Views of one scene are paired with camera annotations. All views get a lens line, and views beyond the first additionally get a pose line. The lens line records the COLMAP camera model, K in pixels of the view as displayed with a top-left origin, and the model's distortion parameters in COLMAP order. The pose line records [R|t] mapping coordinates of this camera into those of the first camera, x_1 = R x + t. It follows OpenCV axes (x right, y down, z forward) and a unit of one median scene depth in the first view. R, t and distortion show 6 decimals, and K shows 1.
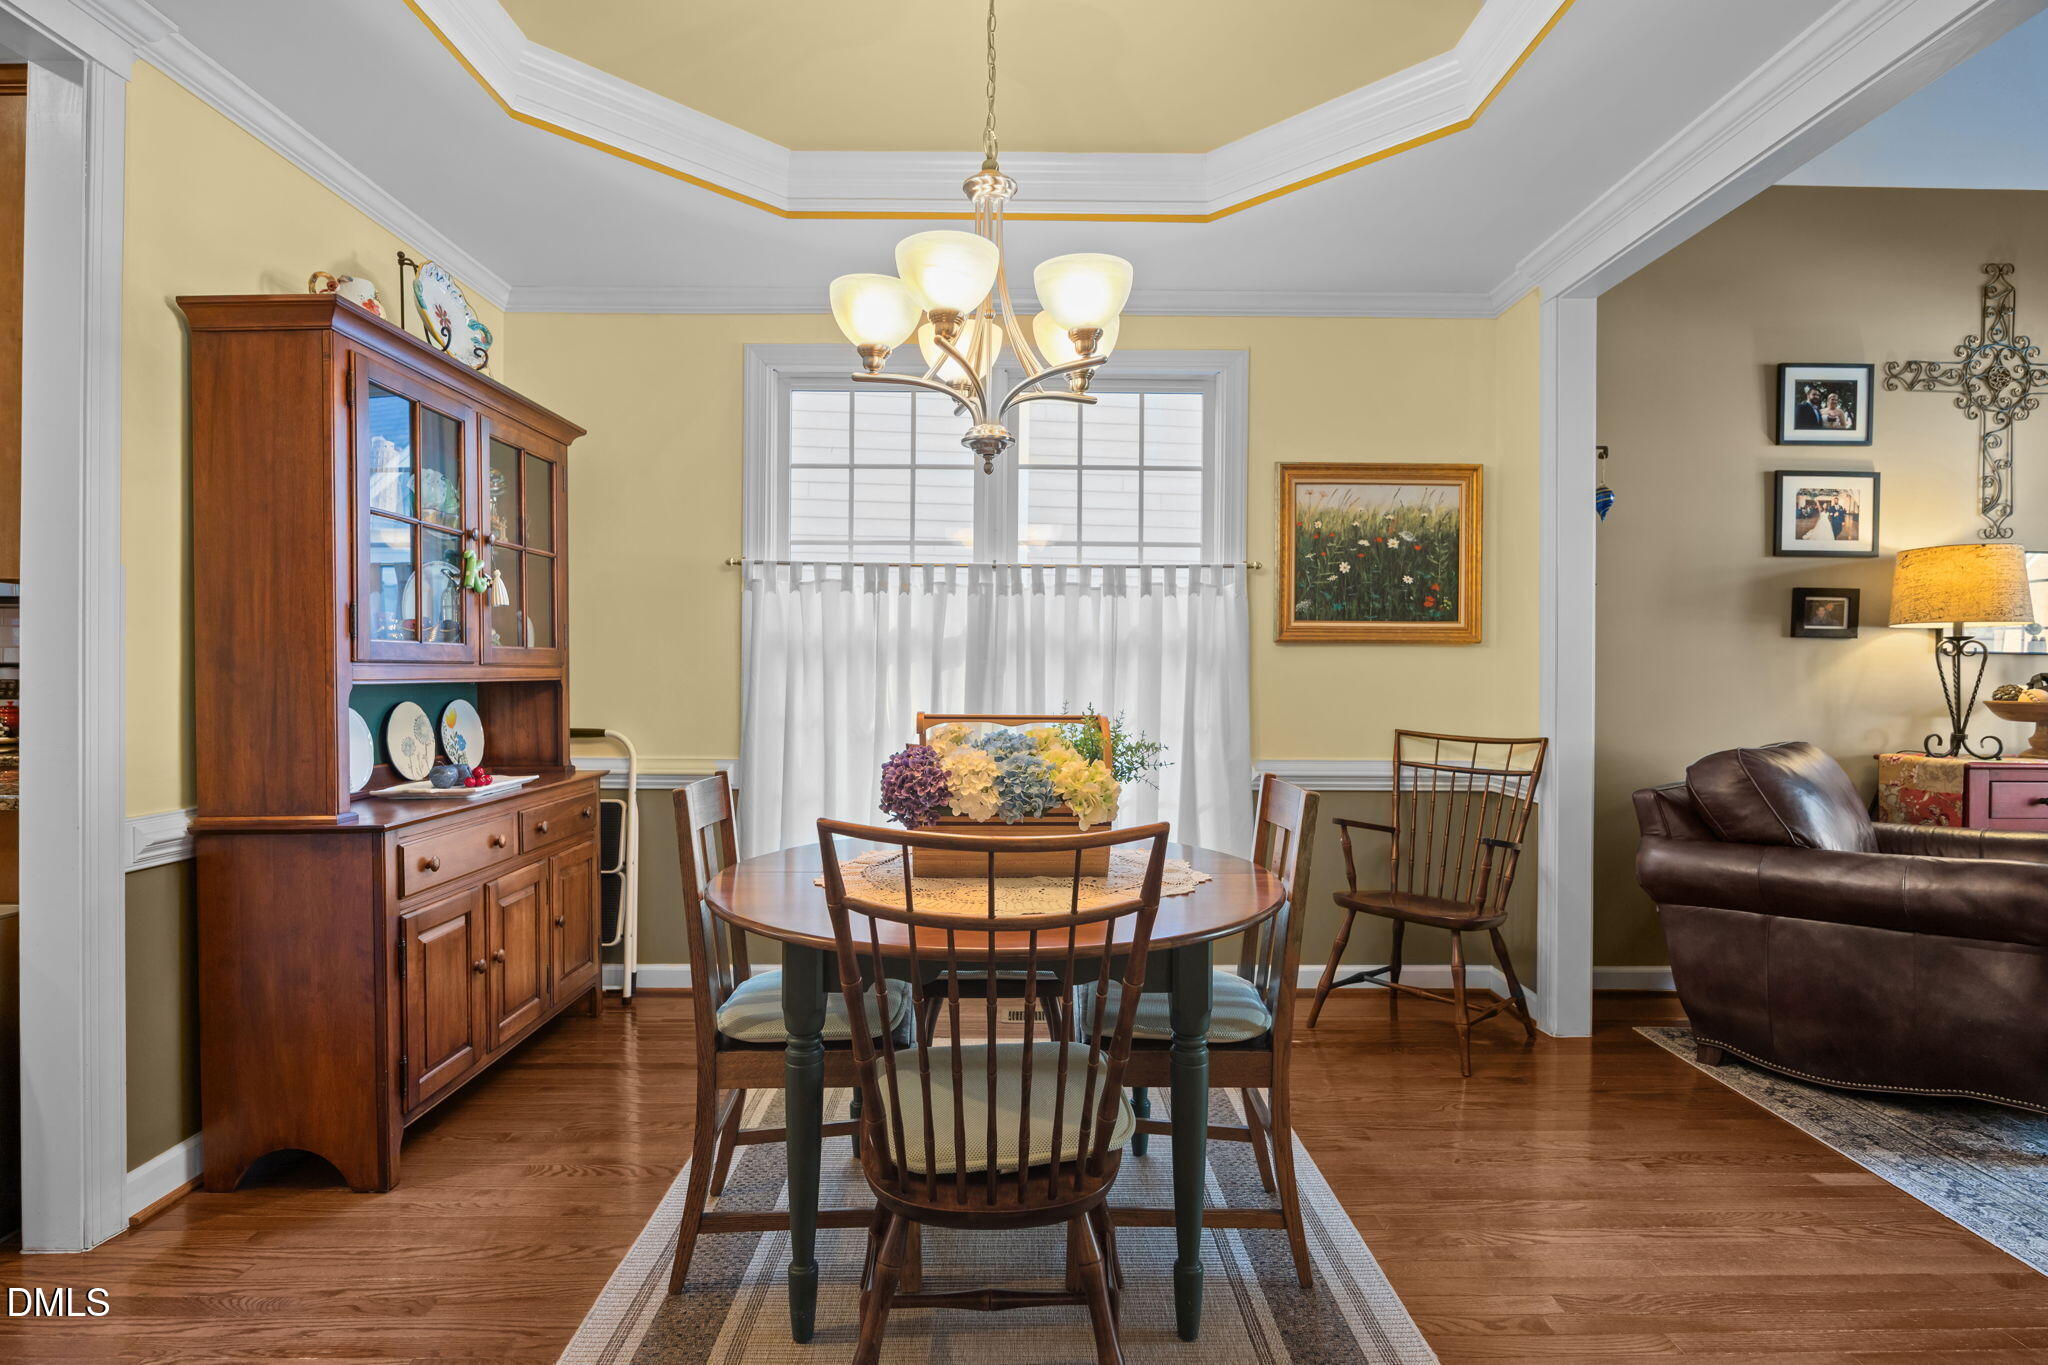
lens RADIAL K [[1004.5, 0, 1022.9], [0, 1004.5, 673.4], [0, 0, 1]] dist [-0.005026, -0.002660]
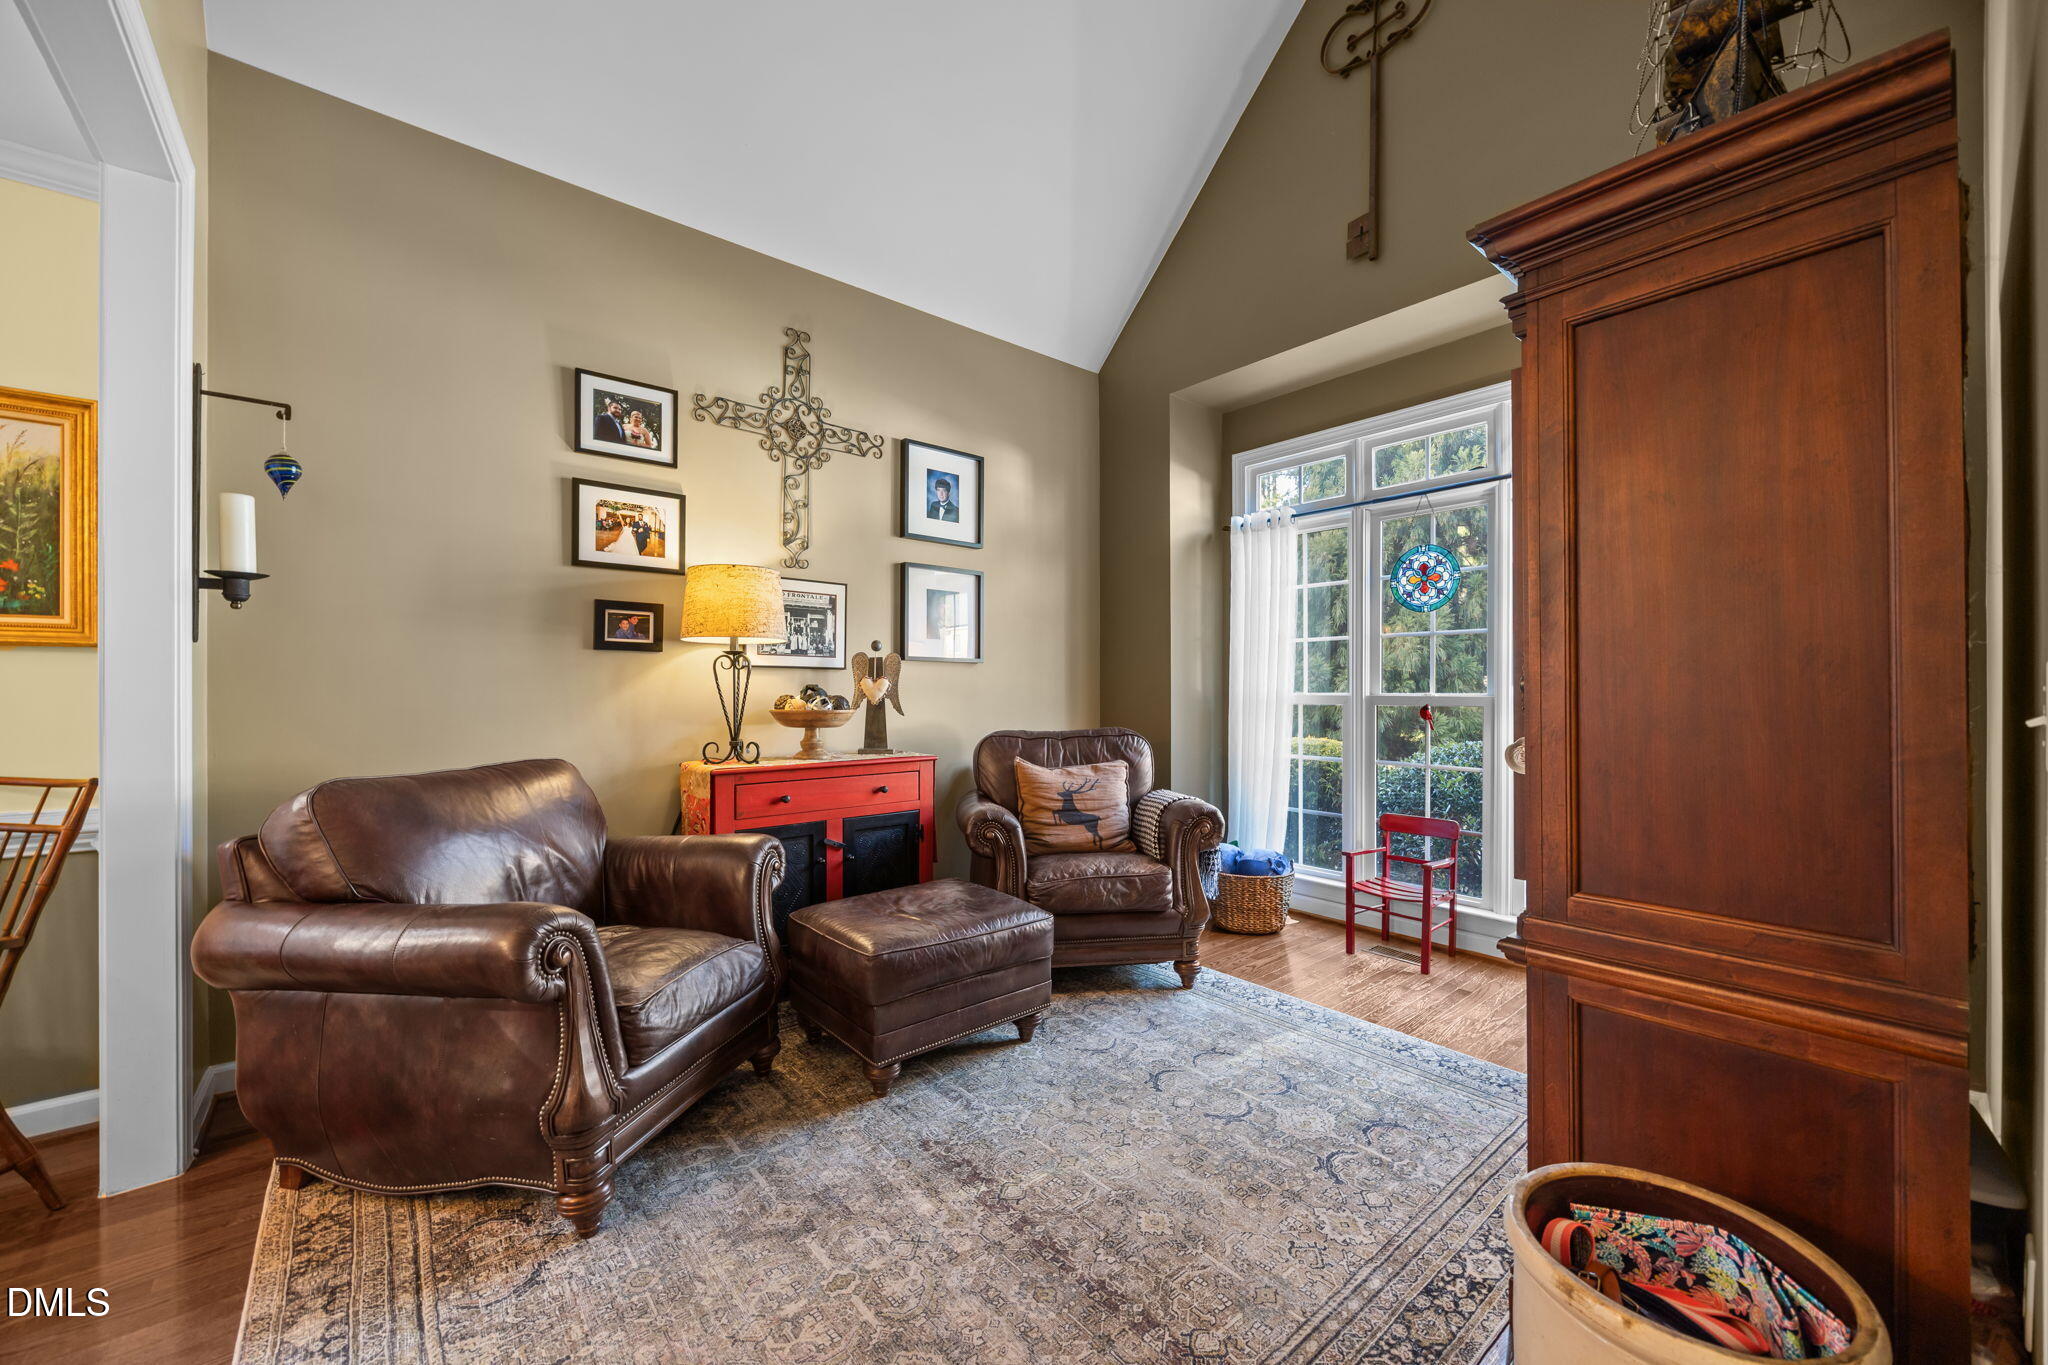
lens RADIAL K [[787.4, 0, 1016.1], [0, 787.4, 685.8], [0, 0, 1]] dist [-0.002136, 0.000015]
pose [[0.772325, -0.005408, 0.635205, 0.598300], [0.008186, 0.999965, -0.001440, 0.004178], [-0.635175, 0.006312, 0.772343, 0.136925]]
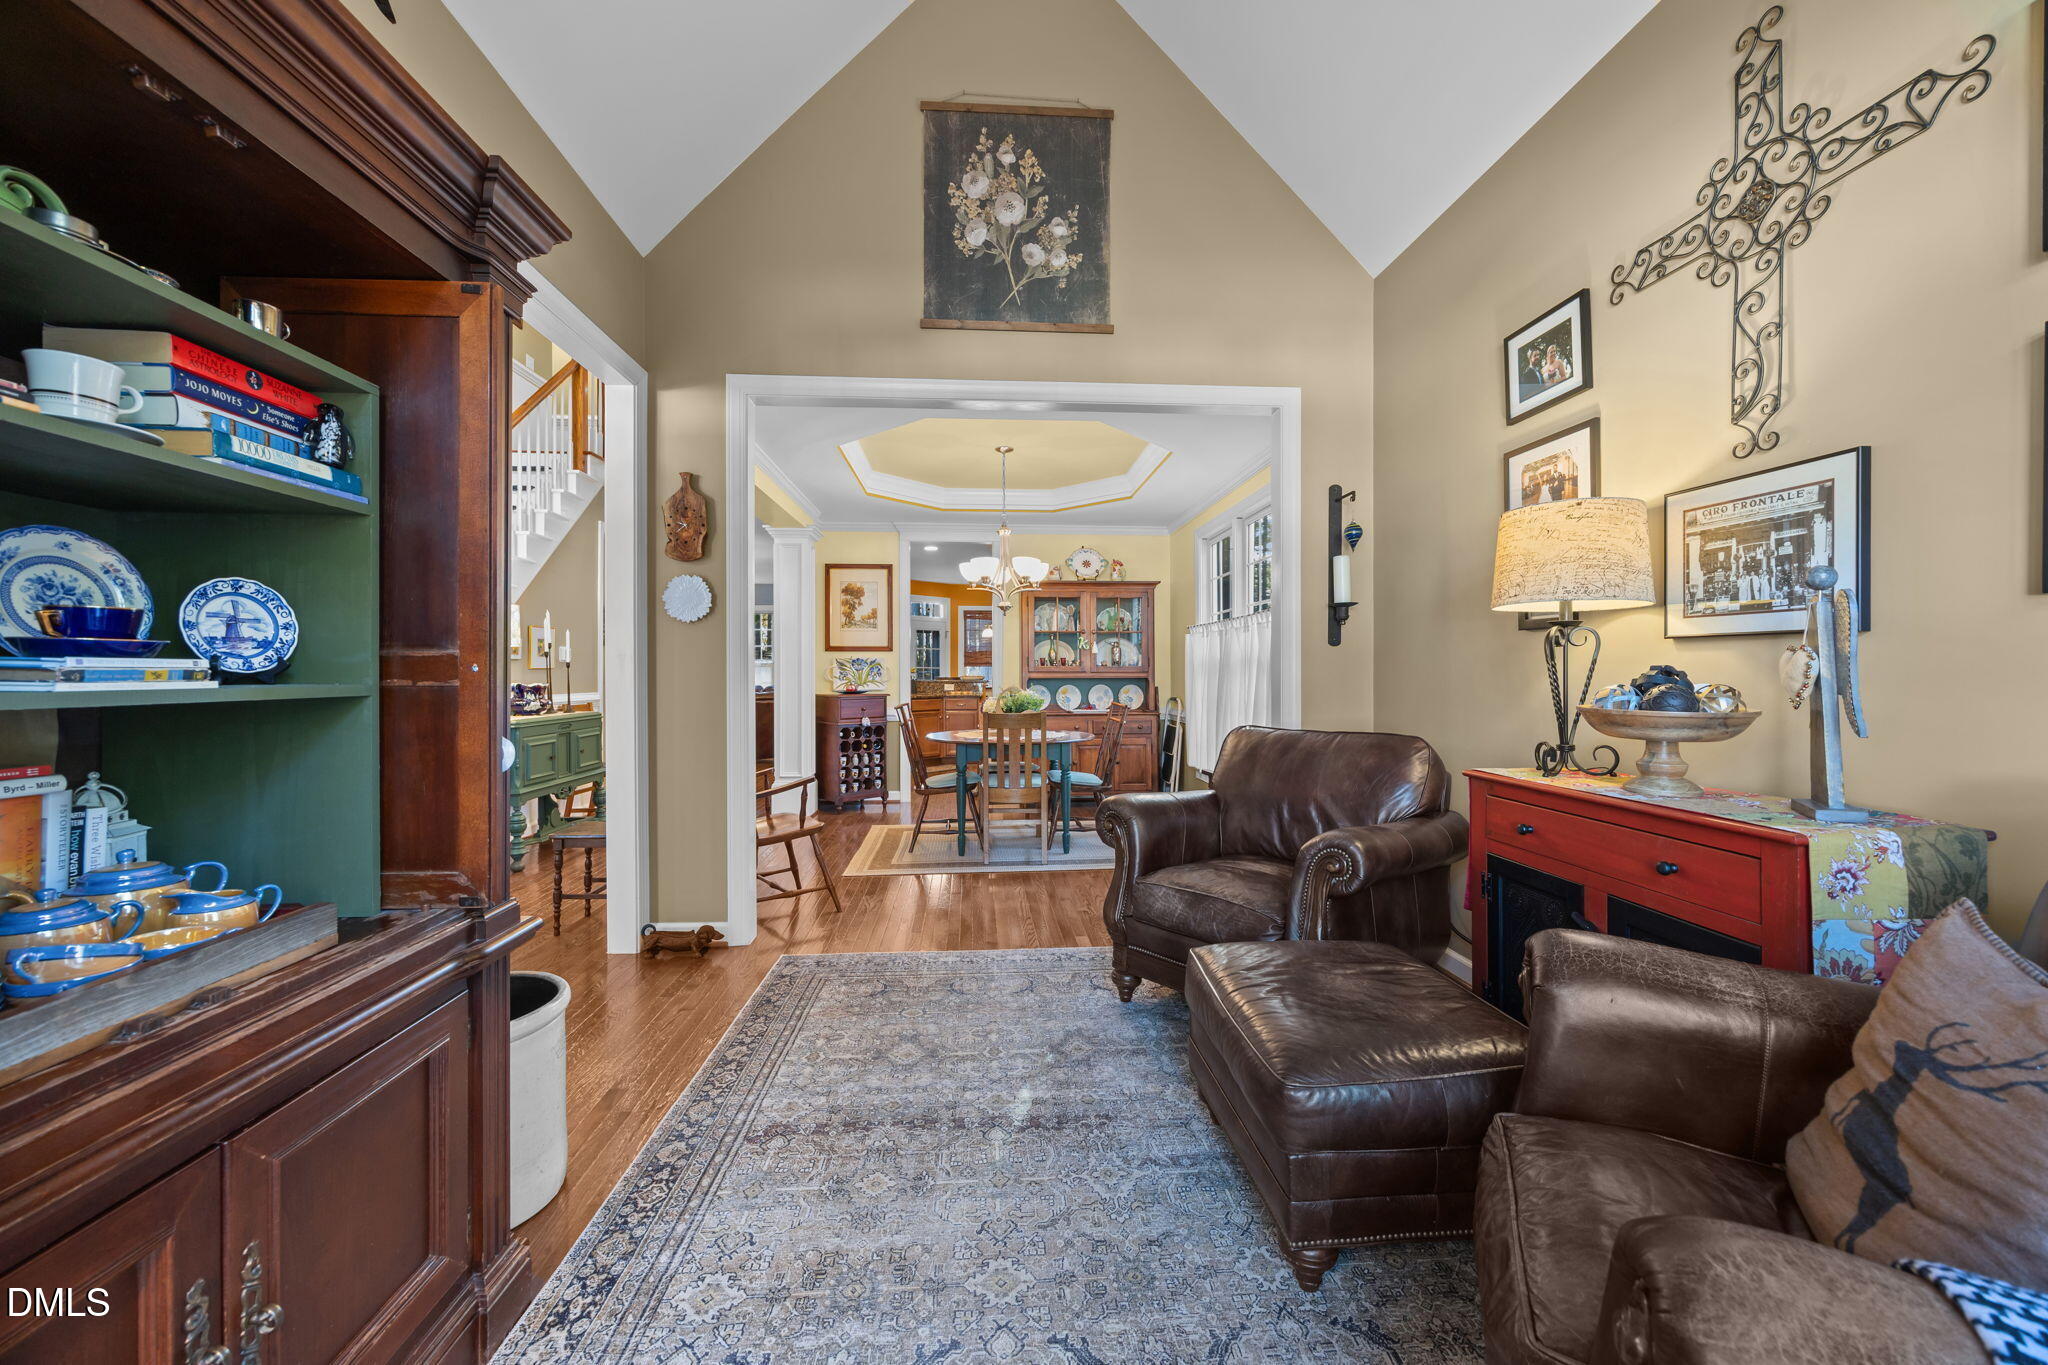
lens RADIAL K [[787.4, 0, 1038.3], [0, 787.4, 669.1], [0, 0, 1]] dist [-0.002136, 0.000015]
pose [[0.068314, -0.013012, -0.997579, 1.452652], [-0.001909, 0.999911, -0.013173, 0.009342], [0.997662, 0.002804, 0.068283, 0.512546]]
